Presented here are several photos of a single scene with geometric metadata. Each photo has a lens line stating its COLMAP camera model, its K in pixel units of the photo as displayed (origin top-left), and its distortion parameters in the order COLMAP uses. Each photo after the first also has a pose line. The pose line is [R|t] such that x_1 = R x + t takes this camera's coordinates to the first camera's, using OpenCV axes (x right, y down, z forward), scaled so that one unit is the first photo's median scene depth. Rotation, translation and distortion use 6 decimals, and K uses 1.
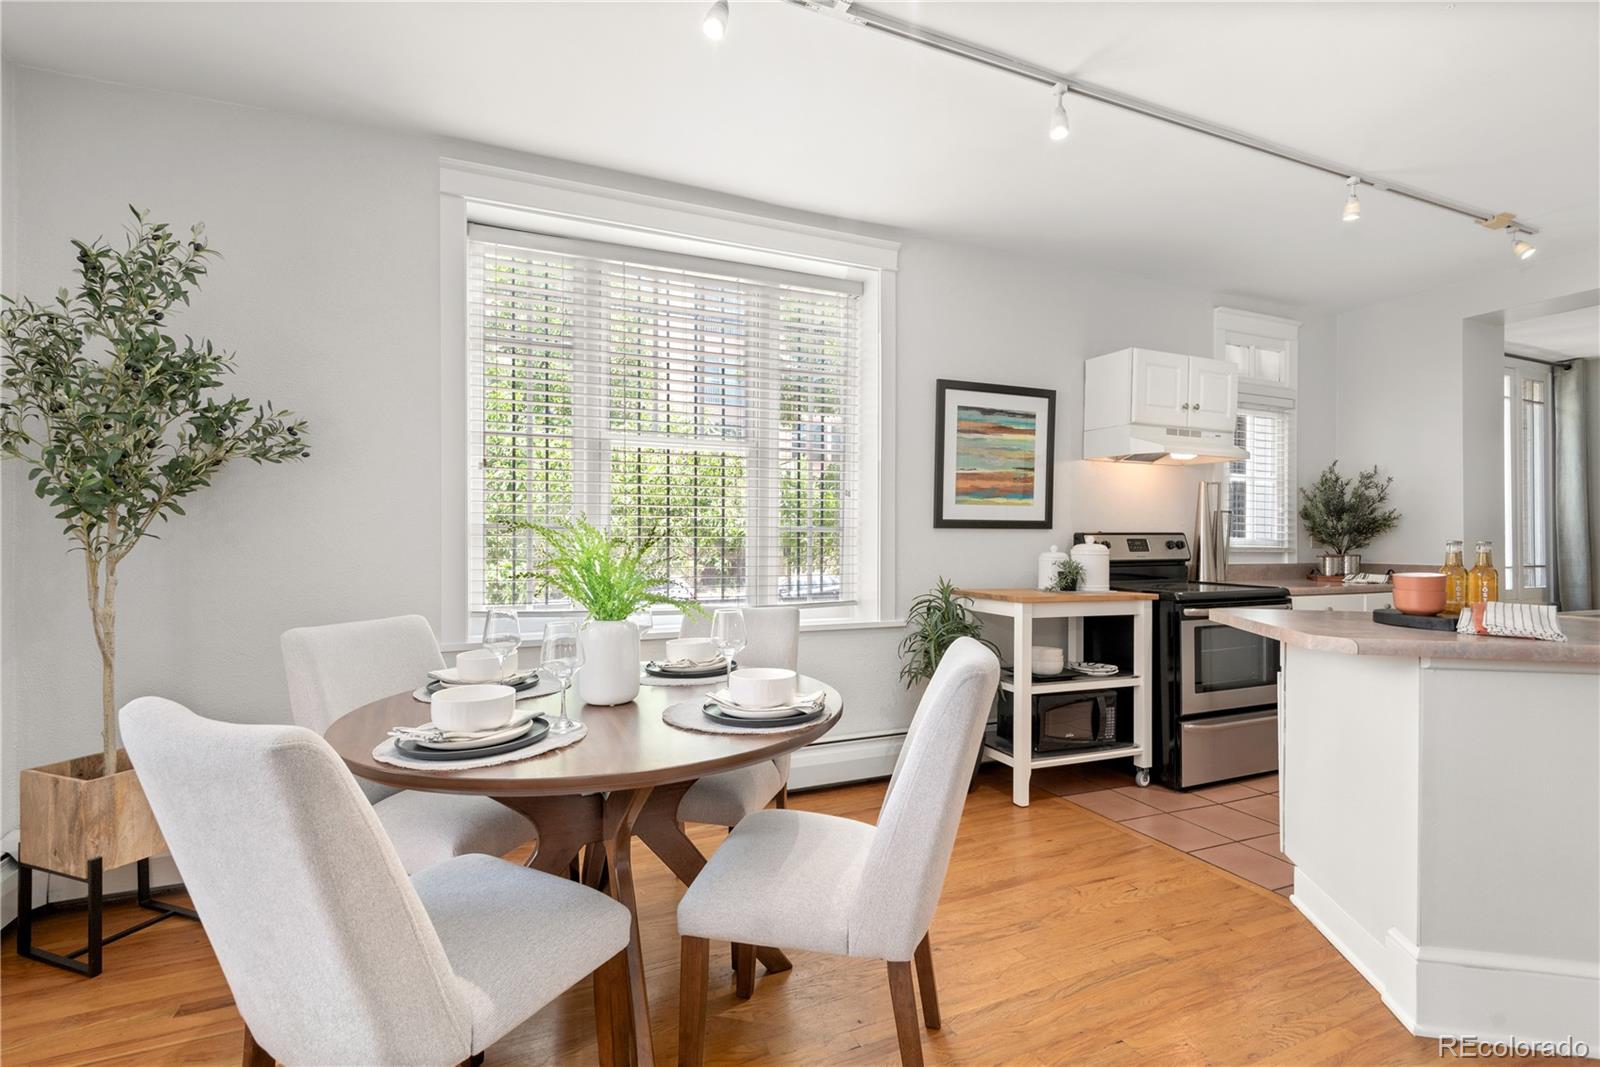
lens RADIAL K [[728.3, 0, 796.9], [0, 728.3, 535.0], [0, 0, 1]] dist [0.016620, -0.007455]
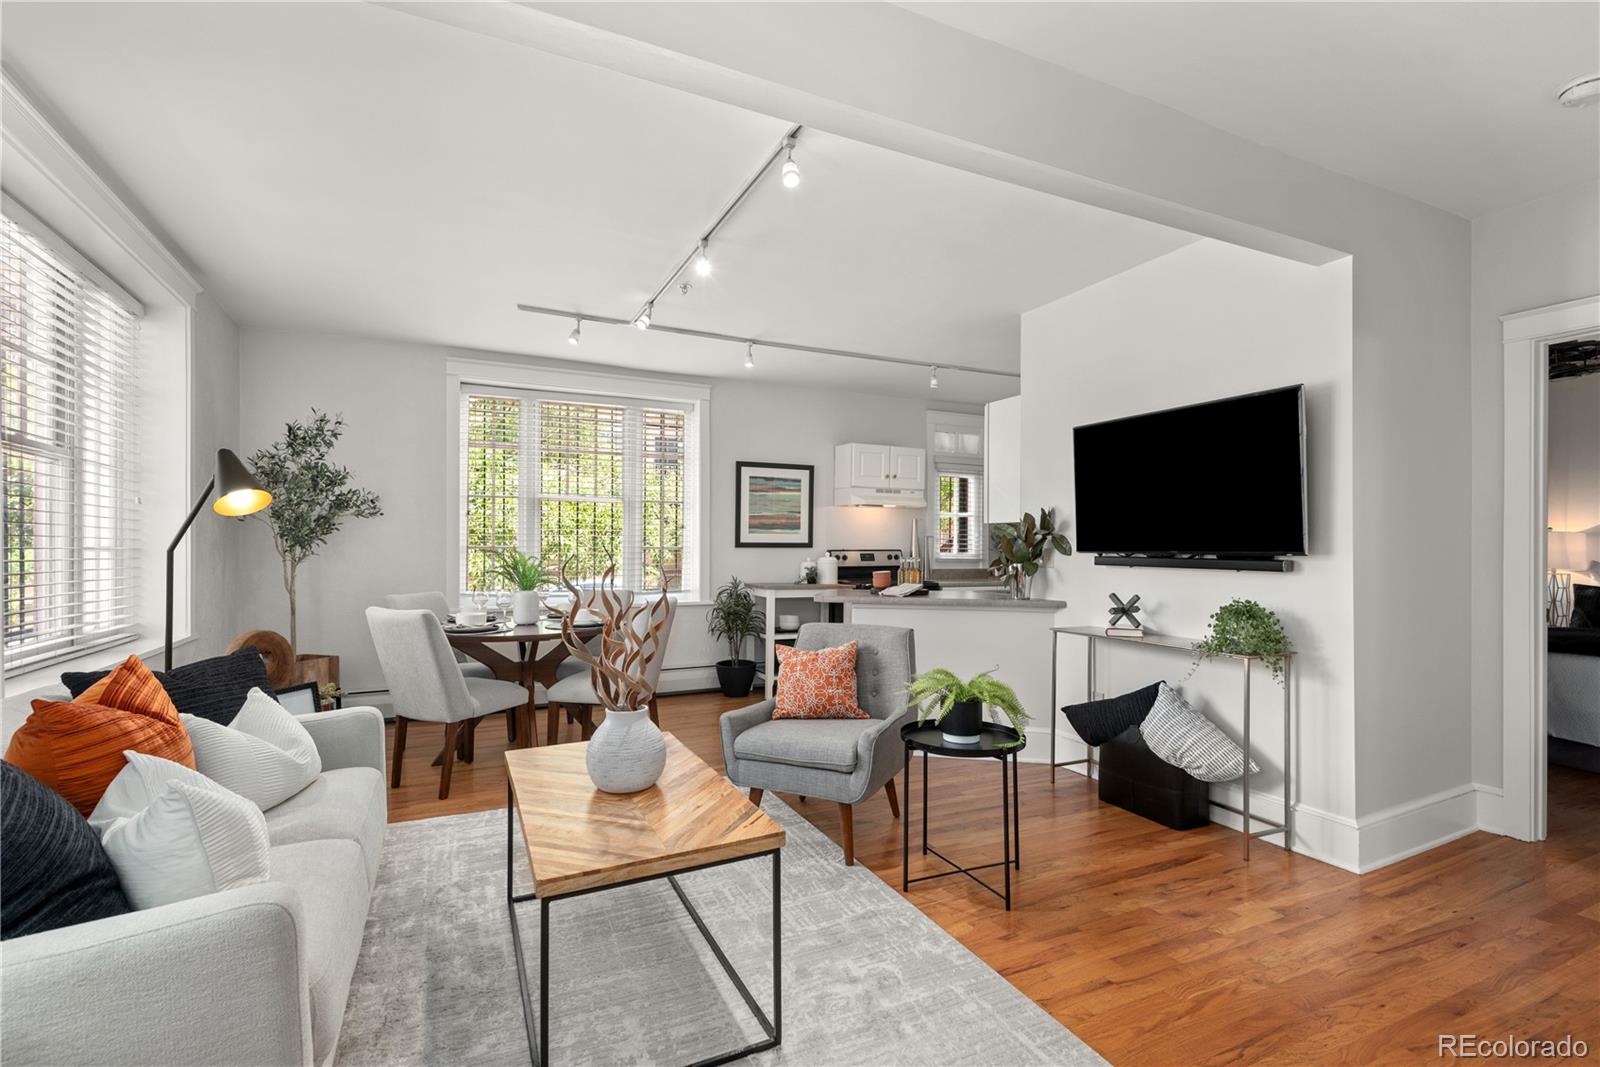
lens RADIAL K [[728.3, 0, 808.3], [0, 728.3, 540.7], [0, 0, 1]] dist [0.016620, -0.007455]
pose [[0.998674, 0.002480, 0.051424, 0.271785], [-0.002340, 0.999993, -0.002769, -0.021139], [-0.051431, 0.002645, 0.998673, -0.720867]]
